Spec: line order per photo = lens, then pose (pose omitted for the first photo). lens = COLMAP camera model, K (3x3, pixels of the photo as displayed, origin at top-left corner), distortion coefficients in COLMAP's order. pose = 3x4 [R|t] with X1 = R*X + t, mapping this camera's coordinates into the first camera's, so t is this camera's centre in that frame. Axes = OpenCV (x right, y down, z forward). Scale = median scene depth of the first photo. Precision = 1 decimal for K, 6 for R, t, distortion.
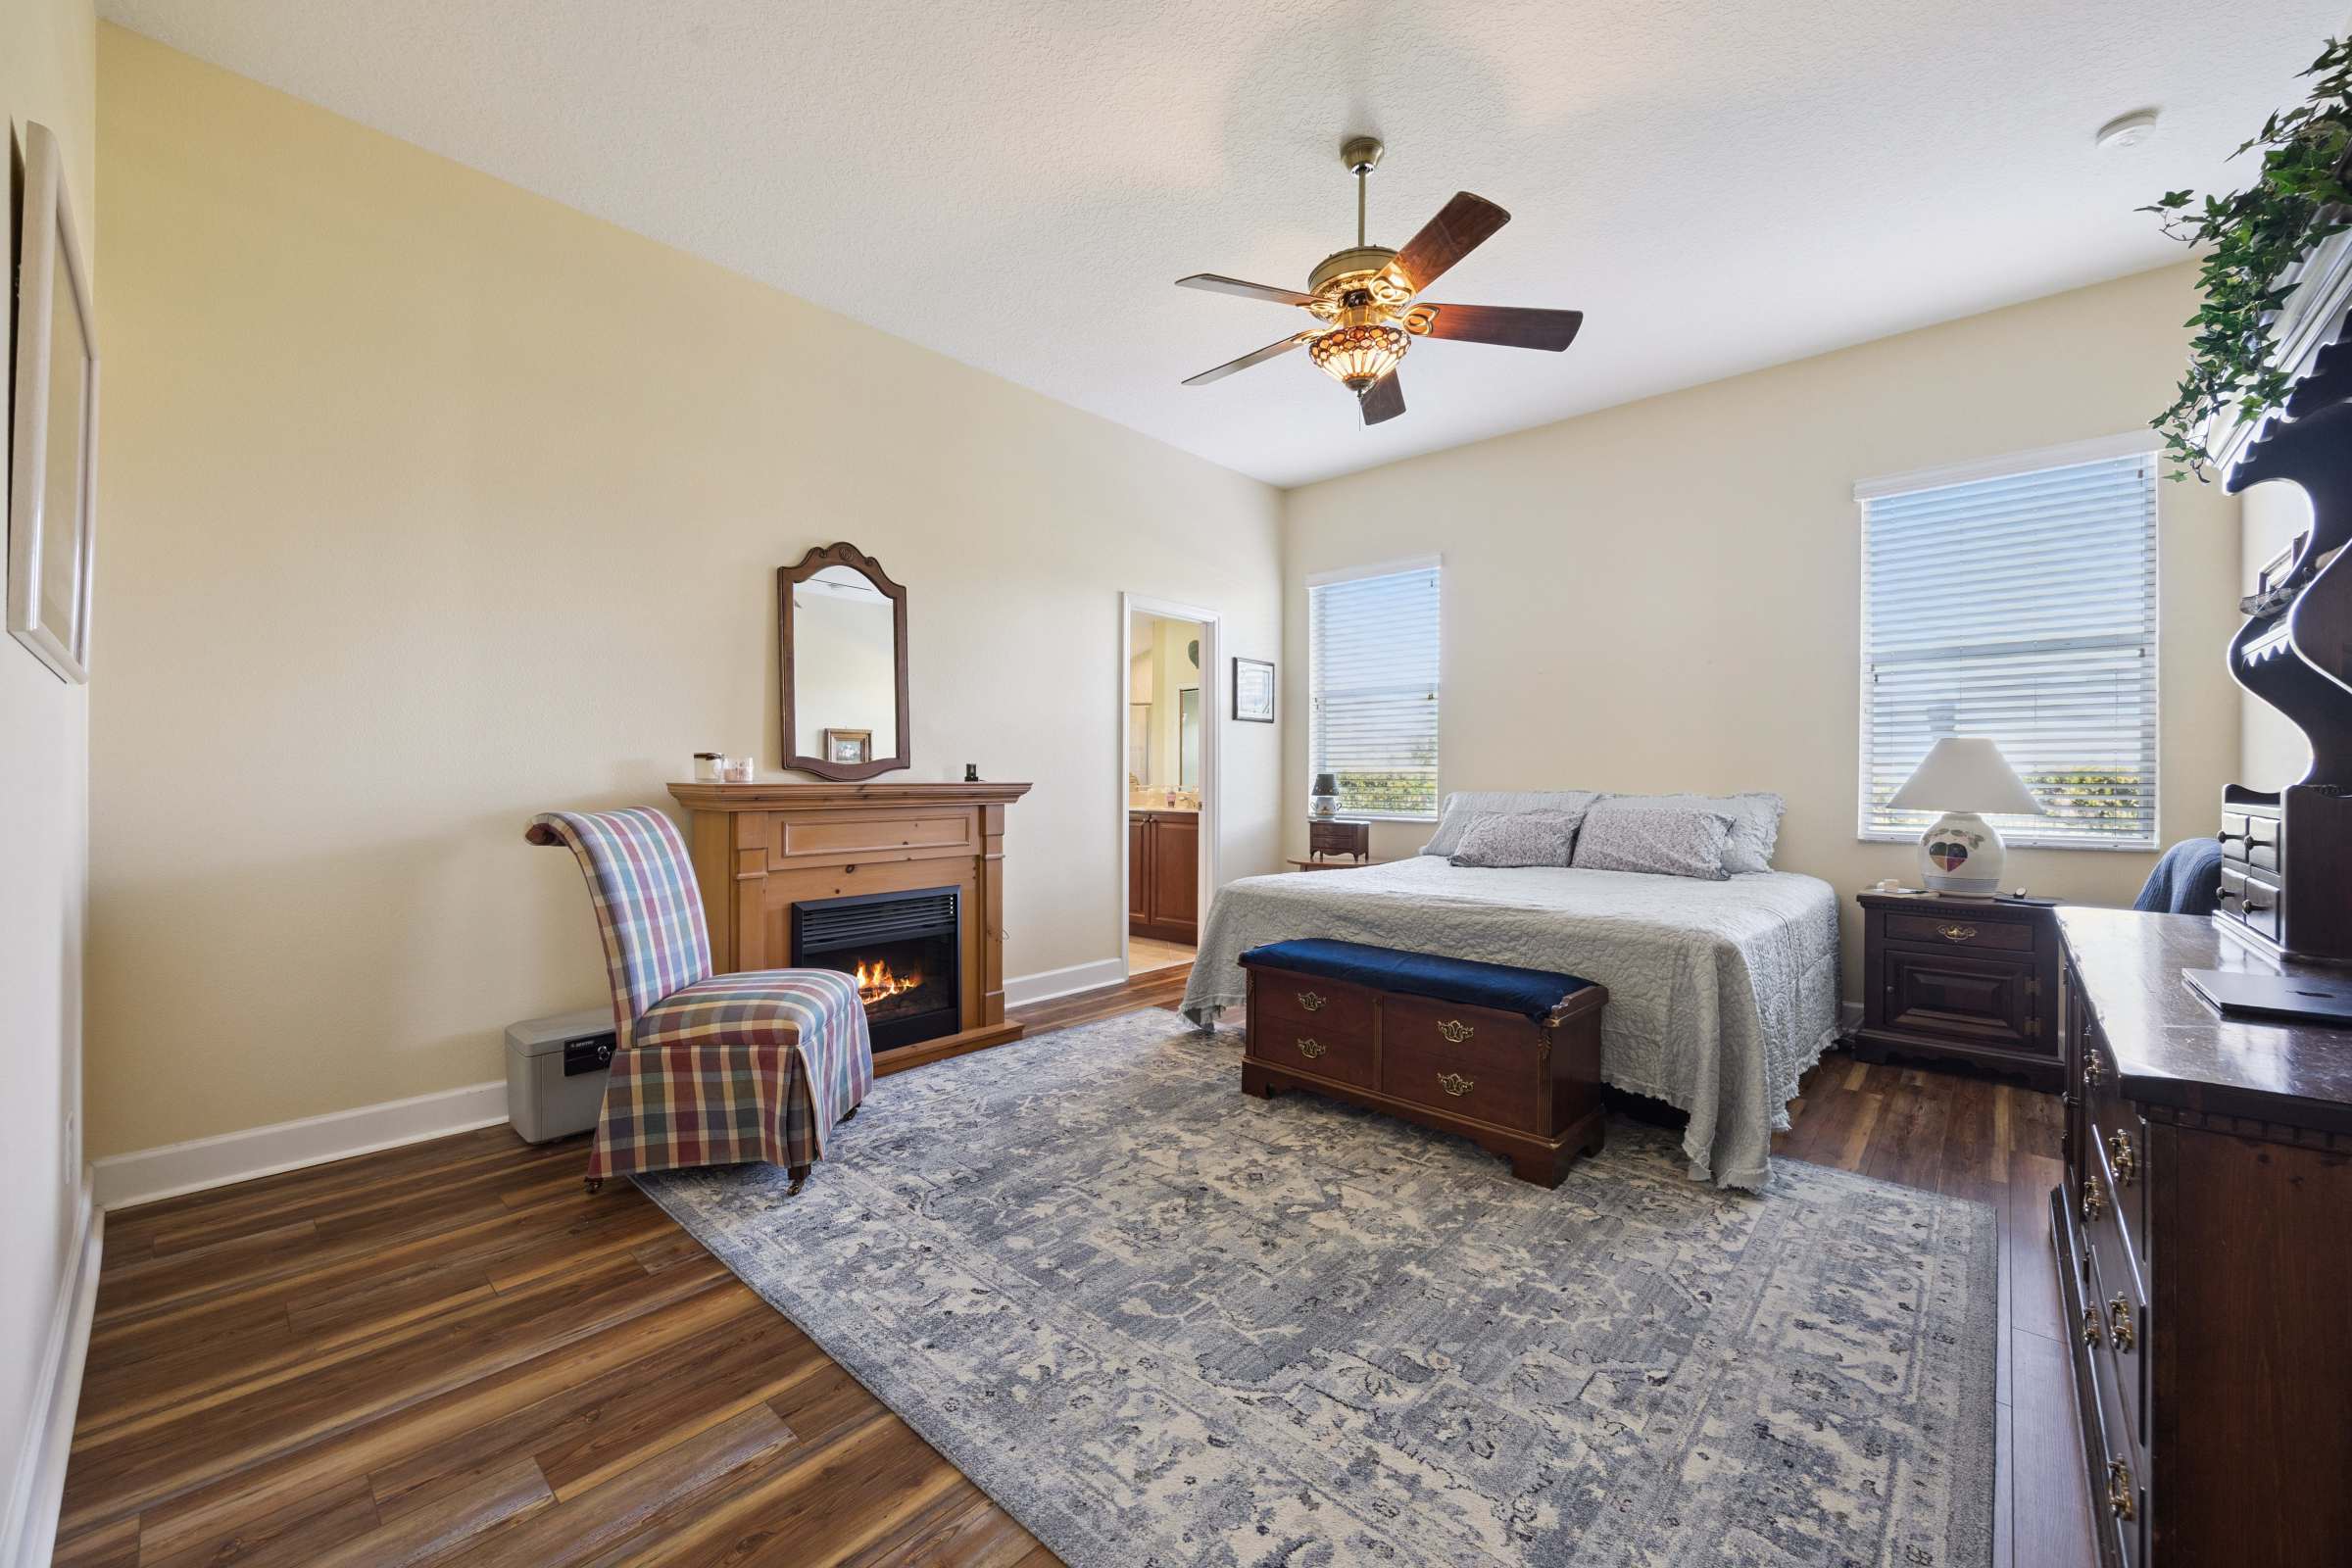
lens RADIAL K [[900.7, 0, 1178.4], [0, 900.7, 774.4], [0, 0, 1]] dist [-0.003608, 0.000050]
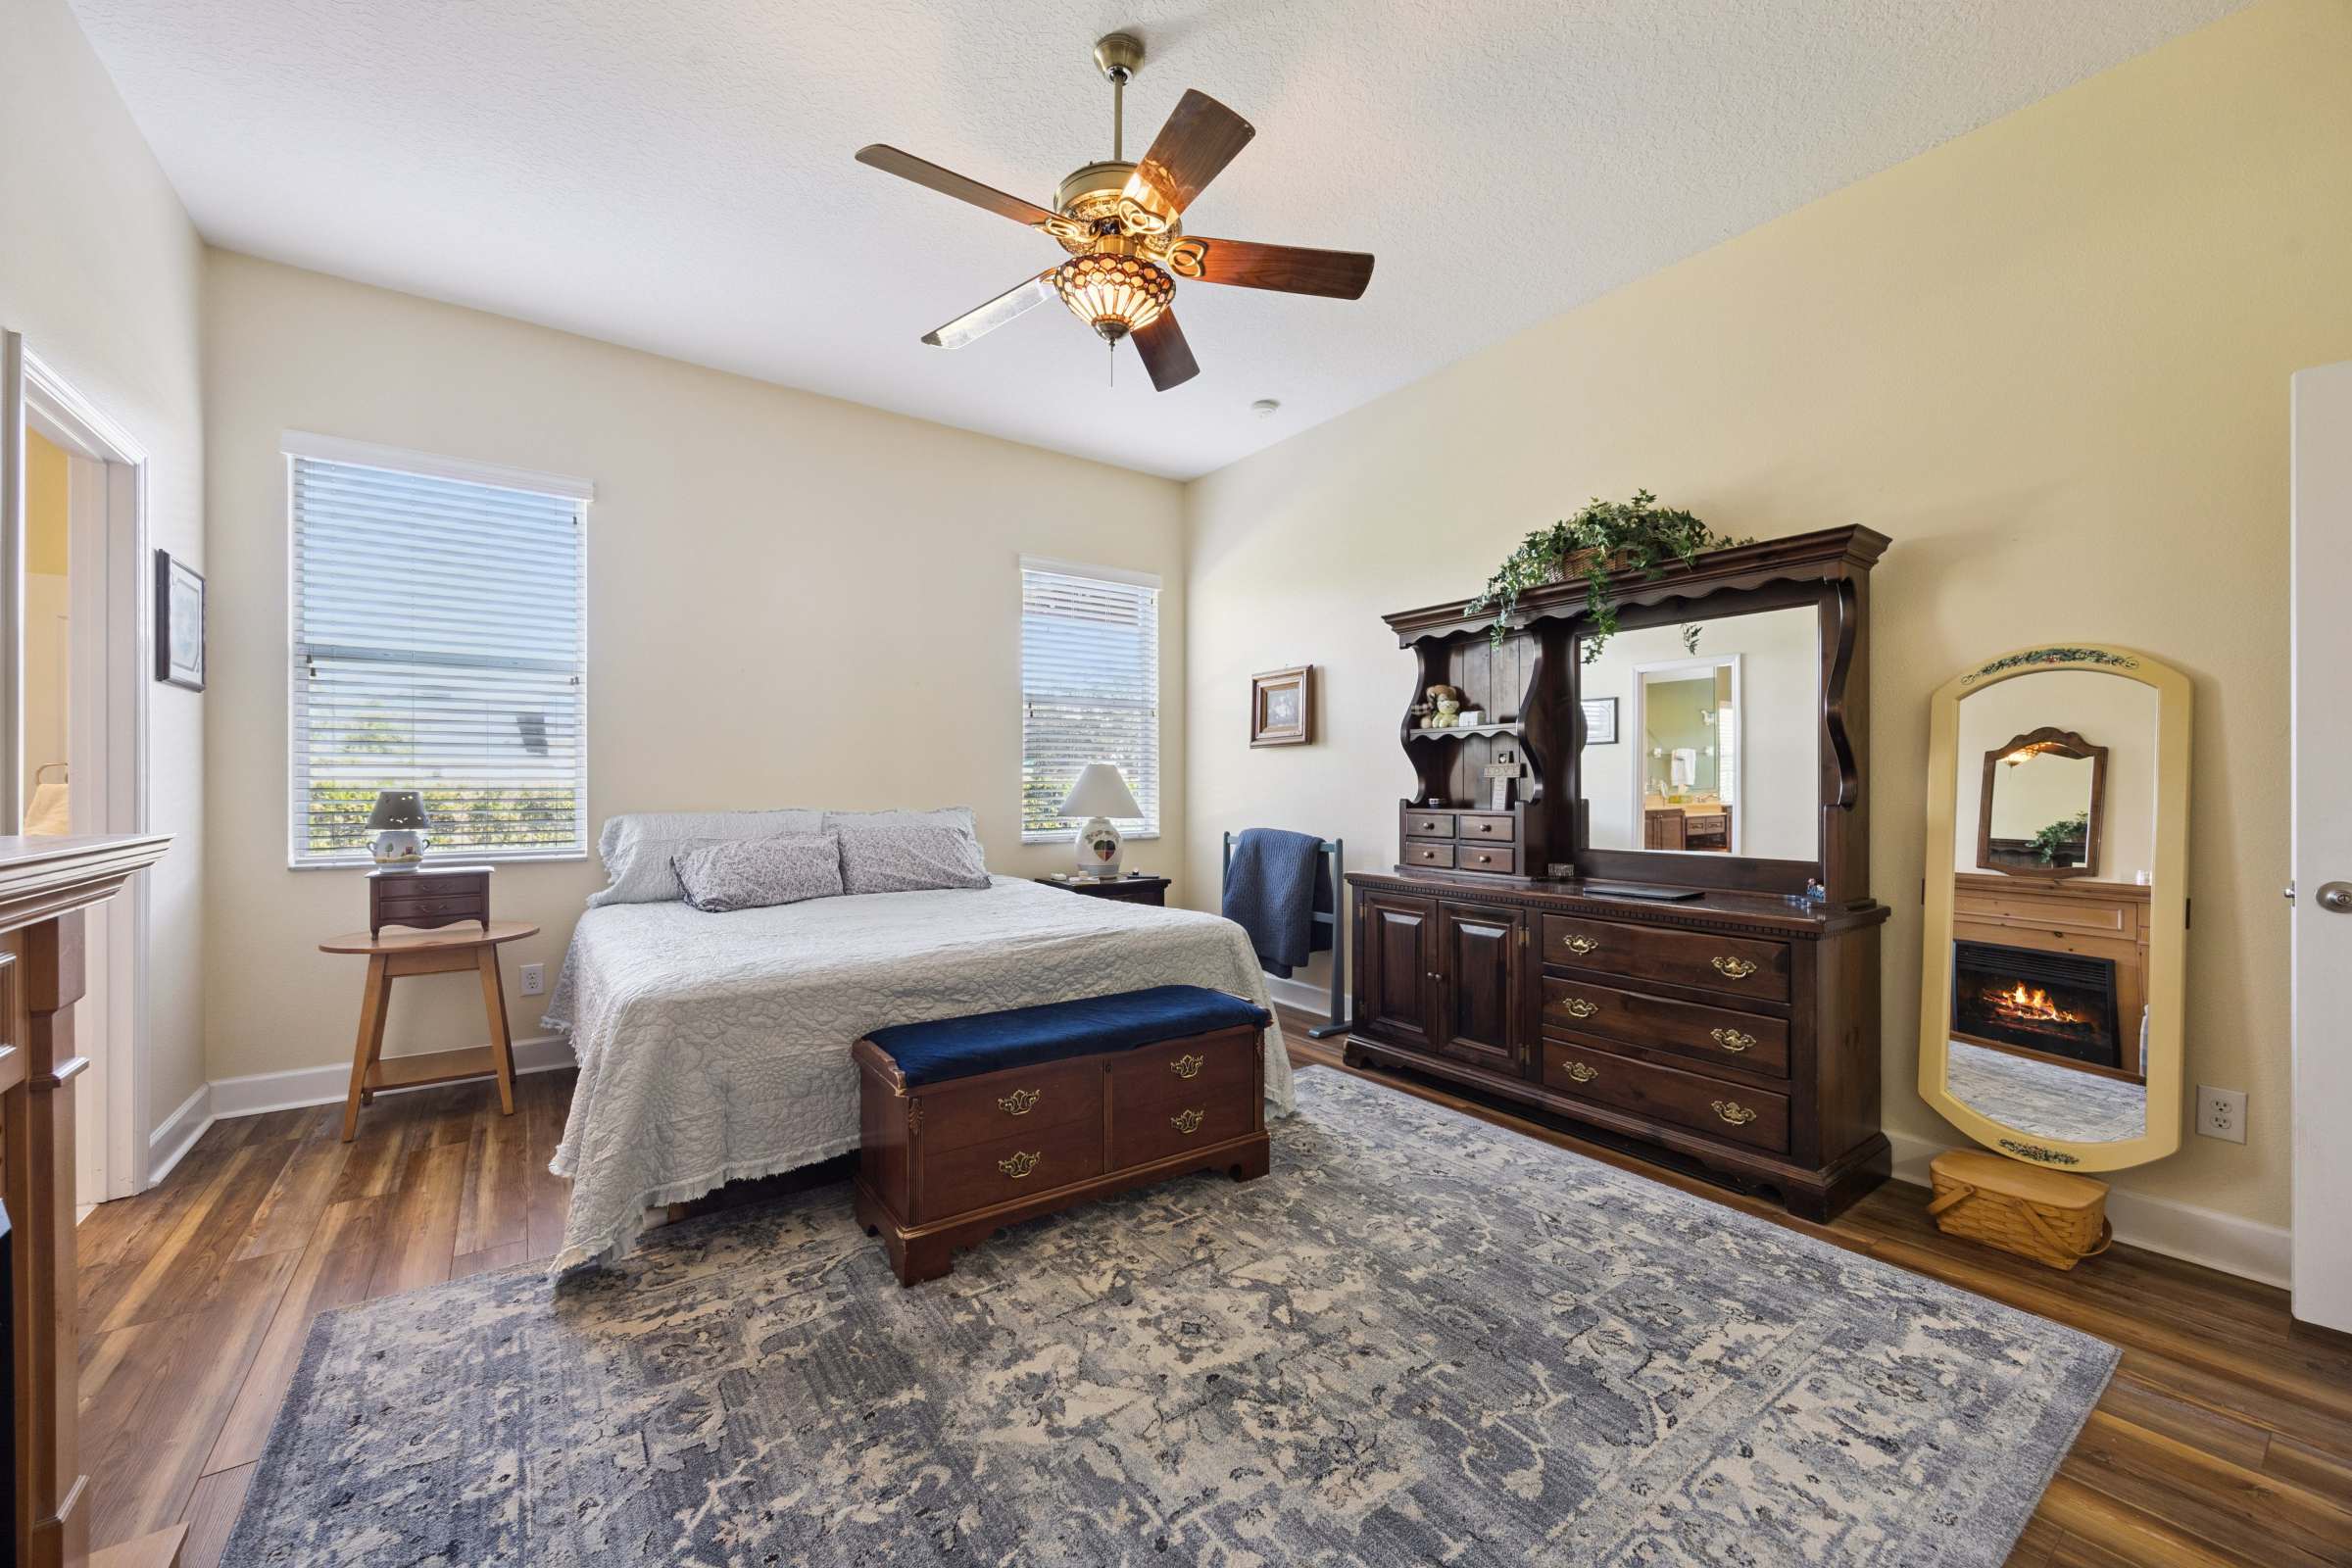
lens RADIAL K [[900.7, 0, 1161.5], [0, 900.7, 792.9], [0, 0, 1]] dist [-0.003608, 0.000050]
pose [[0.214015, -0.009527, 0.976784, -0.688979], [-0.003092, 0.999941, 0.010430, -0.017173], [-0.976825, -0.005253, 0.213973, 0.896503]]
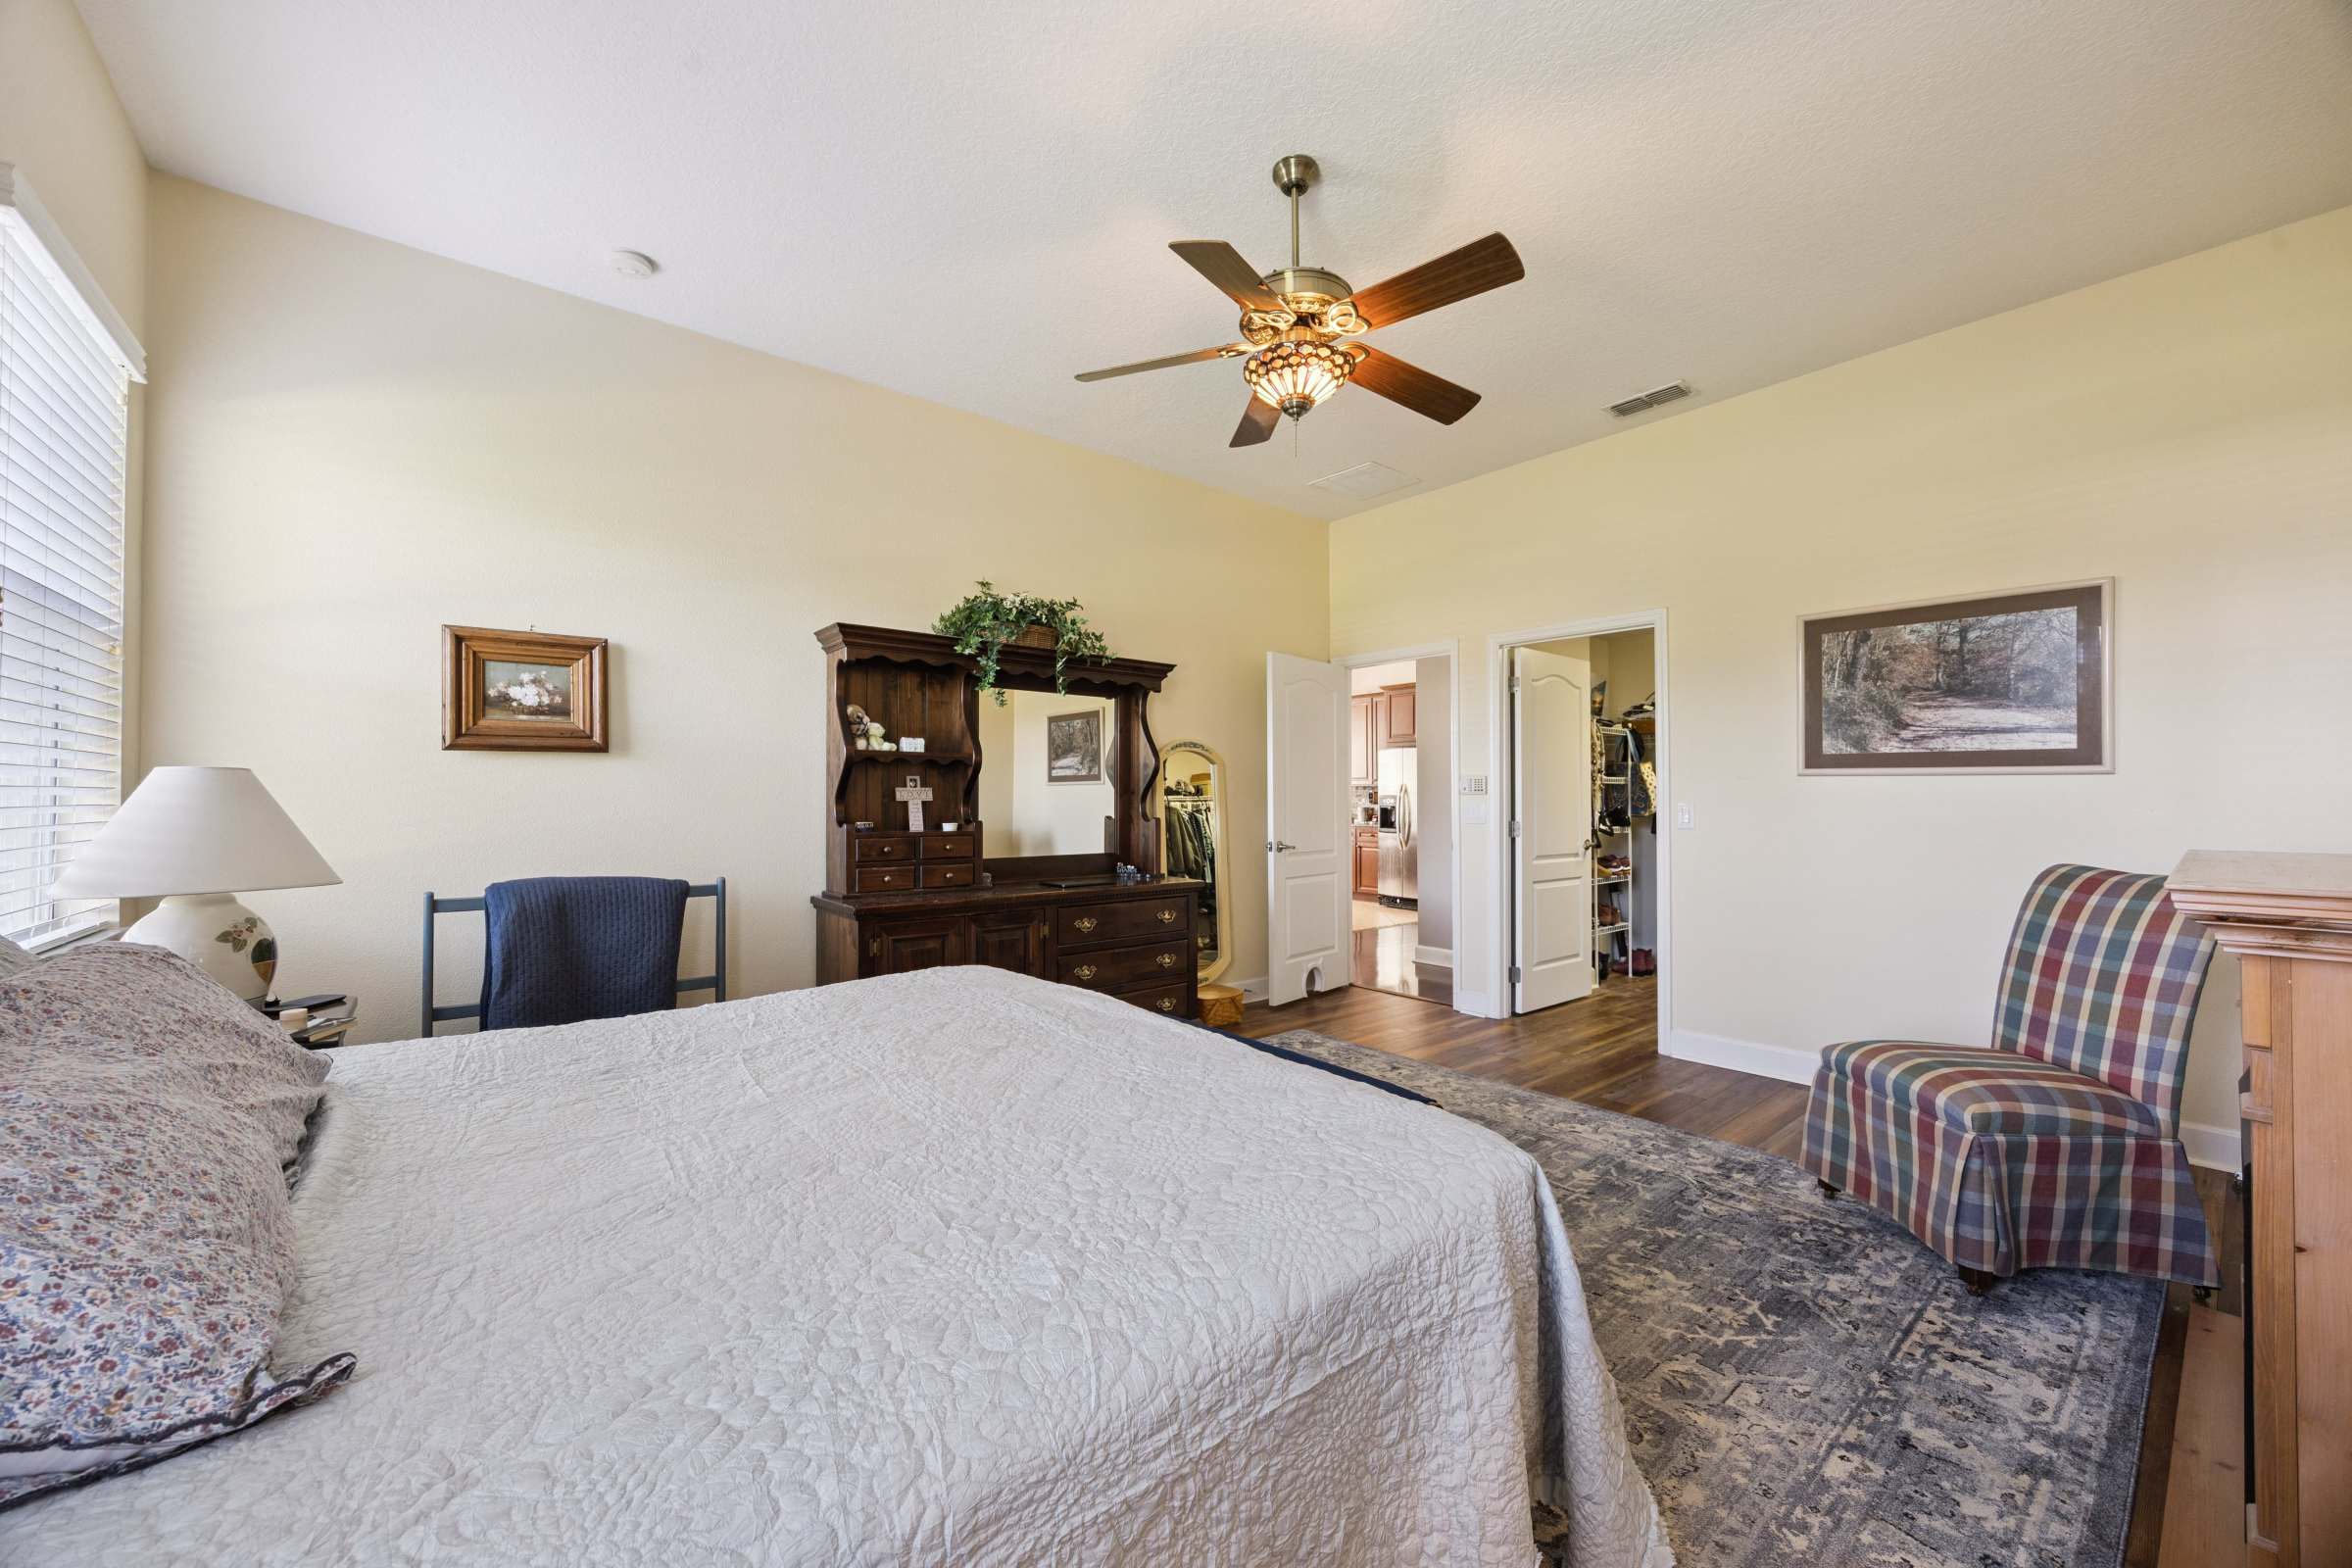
lens RADIAL K [[900.7, 0, 1175.5], [0, 900.7, 784.1], [0, 0, 1]] dist [-0.003608, 0.000050]
pose [[-0.989779, 0.000134, 0.142611, 0.220269], [-0.002498, 0.999830, -0.018277, -0.029340], [-0.142589, -0.018447, -0.989610, 2.224522]]
